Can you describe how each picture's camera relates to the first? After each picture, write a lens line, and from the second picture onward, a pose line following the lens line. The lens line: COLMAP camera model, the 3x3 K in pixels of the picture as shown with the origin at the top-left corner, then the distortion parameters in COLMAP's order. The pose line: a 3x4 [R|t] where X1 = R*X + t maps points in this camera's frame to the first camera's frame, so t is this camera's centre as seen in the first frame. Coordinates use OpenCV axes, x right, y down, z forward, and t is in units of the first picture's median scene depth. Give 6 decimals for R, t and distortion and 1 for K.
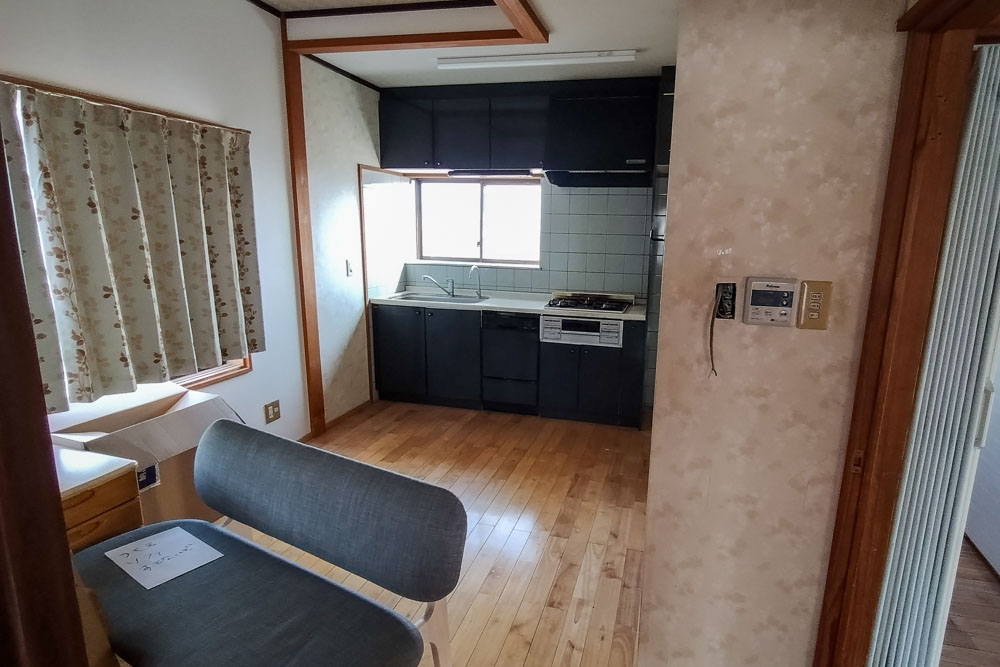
lens RADIAL K [[536.7, 0, 501.7], [0, 536.7, 336.8], [0, 0, 1]] dist [-0.021044, 0.000259]
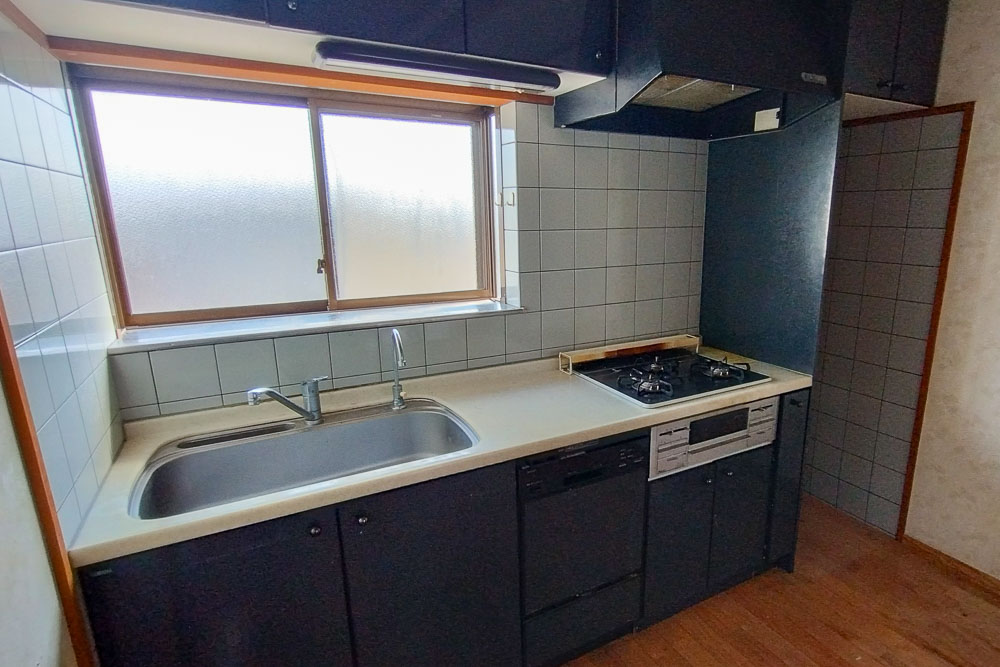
lens RADIAL K [[536.7, 0, 500.2], [0, 536.7, 332.4], [0, 0, 1]] dist [-0.021044, 0.000259]
pose [[0.697846, -0.185540, 0.691799, -0.285670], [0.165411, 0.981504, 0.096382, -0.170959], [-0.696886, 0.047171, 0.715629, 0.760941]]
